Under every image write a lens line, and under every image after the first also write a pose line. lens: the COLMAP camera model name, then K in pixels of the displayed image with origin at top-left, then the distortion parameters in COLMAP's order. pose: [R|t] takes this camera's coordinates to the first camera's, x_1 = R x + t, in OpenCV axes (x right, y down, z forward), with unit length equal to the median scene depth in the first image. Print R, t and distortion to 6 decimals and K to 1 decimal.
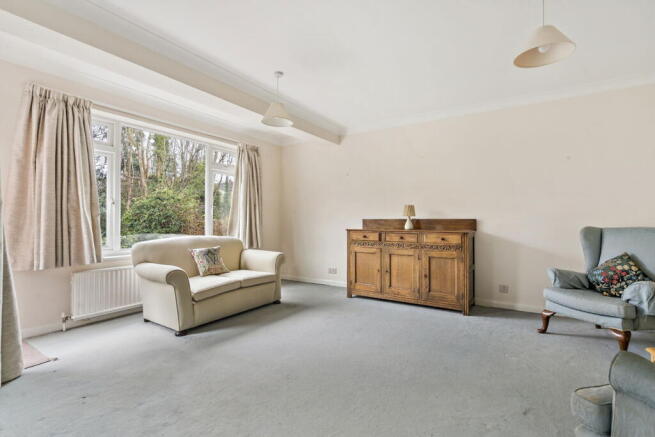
lens RADIAL K [[296.8, 0, 326.8], [0, 296.8, 219.6], [0, 0, 1]] dist [0.003434, -0.000874]
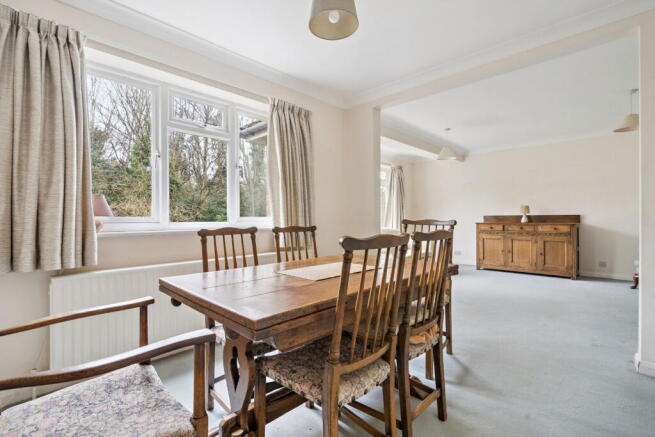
lens RADIAL K [[296.8, 0, 327.7], [0, 296.8, 218.2], [0, 0, 1]] dist [0.003434, -0.000874]
pose [[0.981304, -0.007290, -0.192327, -0.392105], [0.008431, 0.999951, 0.005115, -0.003260], [0.192280, -0.006641, 0.981318, -0.601083]]
